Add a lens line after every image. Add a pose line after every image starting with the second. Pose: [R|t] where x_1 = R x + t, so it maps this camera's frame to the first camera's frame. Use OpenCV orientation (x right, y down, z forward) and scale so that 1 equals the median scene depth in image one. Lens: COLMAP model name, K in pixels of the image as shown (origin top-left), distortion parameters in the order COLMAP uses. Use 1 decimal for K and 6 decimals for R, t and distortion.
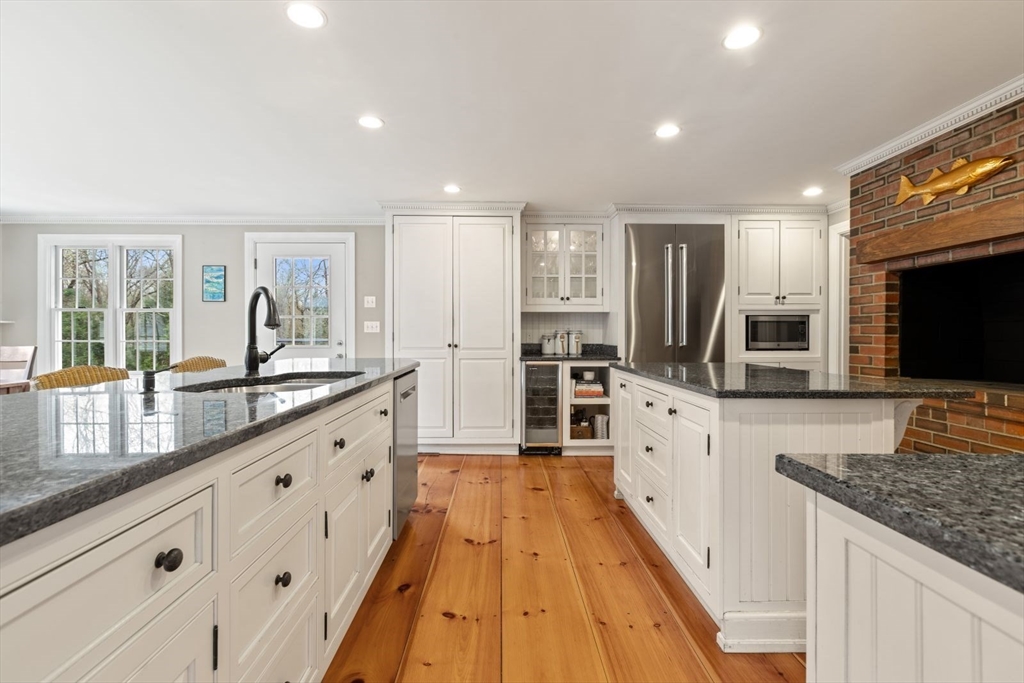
lens RADIAL K [[463.6, 0, 504.3], [0, 463.6, 338.4], [0, 0, 1]] dist [0.000326, -0.000002]
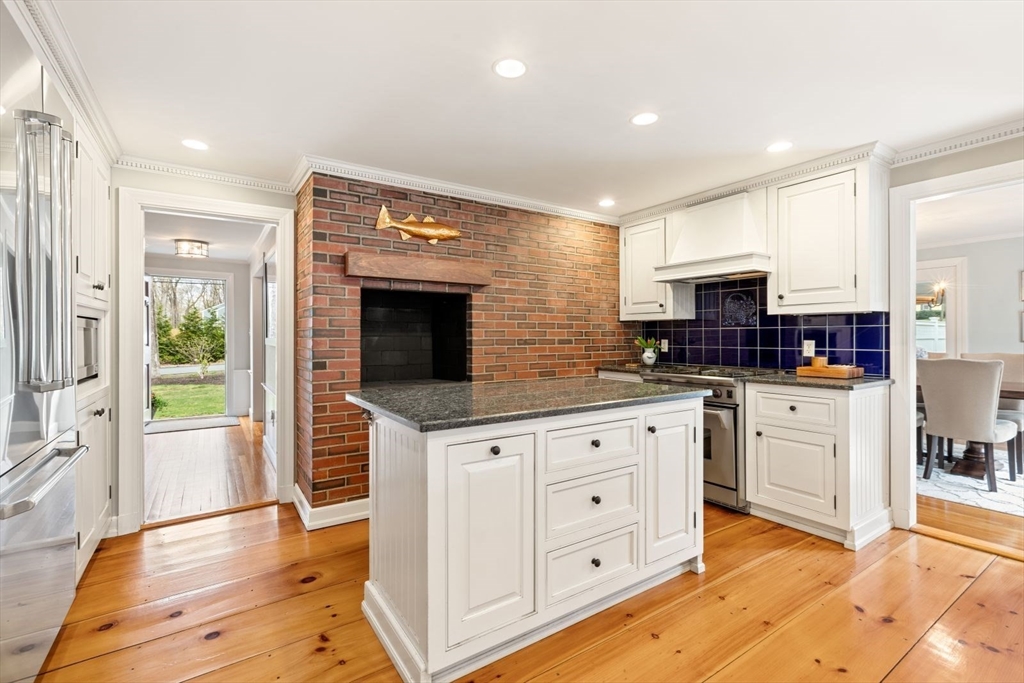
lens RADIAL K [[463.6, 0, 511.2], [0, 463.6, 336.2], [0, 0, 1]] dist [0.000326, -0.000002]
pose [[-0.546917, -0.002647, 0.837183, -0.248463], [0.006316, 0.999953, 0.007288, -0.044688], [-0.837163, 0.009274, -0.546874, 1.402457]]
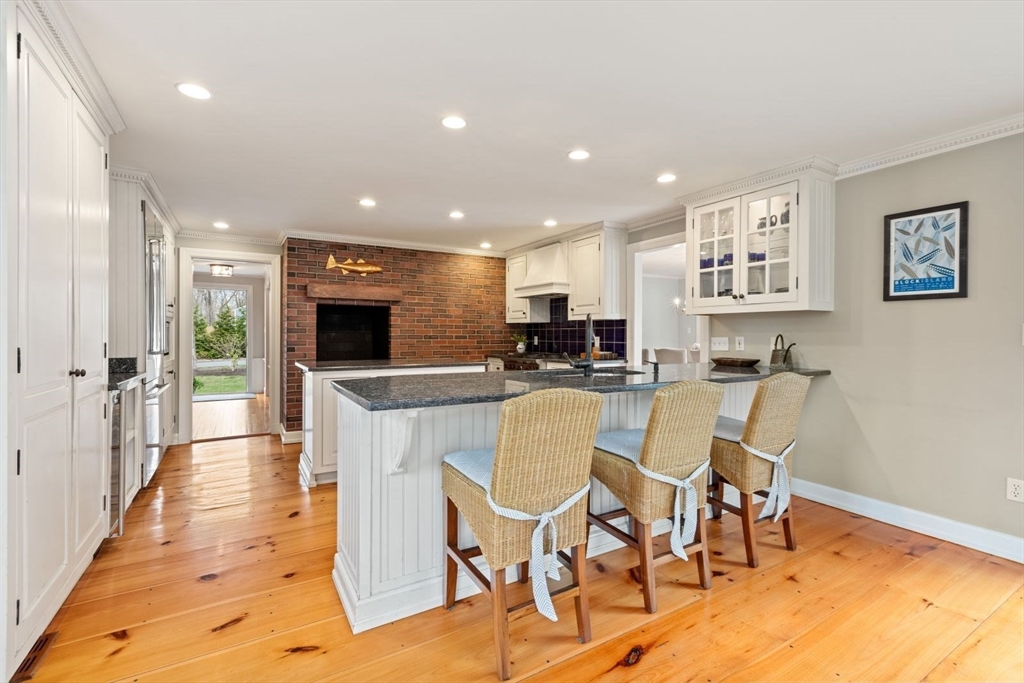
lens RADIAL K [[463.6, 0, 511.9], [0, 463.6, 335.2], [0, 0, 1]] dist [0.000326, -0.000002]
pose [[-0.504665, -0.005461, 0.863298, -1.151238], [0.001836, 0.999971, 0.007398, -0.040519], [-0.863314, 0.005318, -0.504640, 1.359053]]
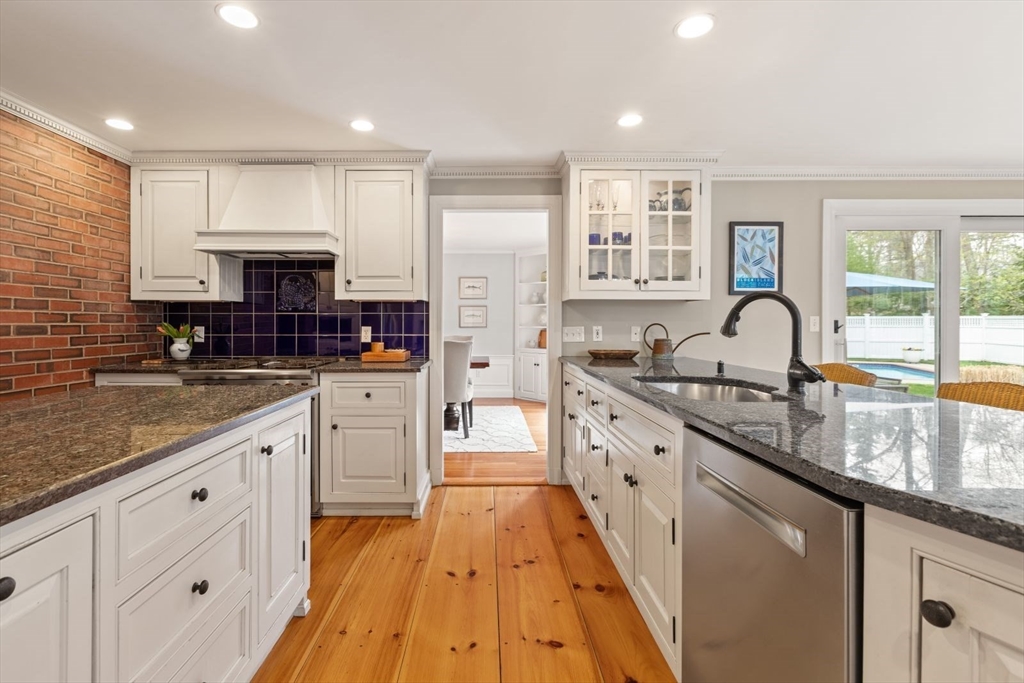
lens RADIAL K [[463.6, 0, 478.7], [0, 463.6, 323.6], [0, 0, 1]] dist [0.000326, -0.000002]
pose [[-0.999890, -0.004987, 0.013987, 0.027758], [-0.004907, 0.999971, 0.005747, -0.036702], [-0.014016, 0.005678, -0.999886, 1.328260]]
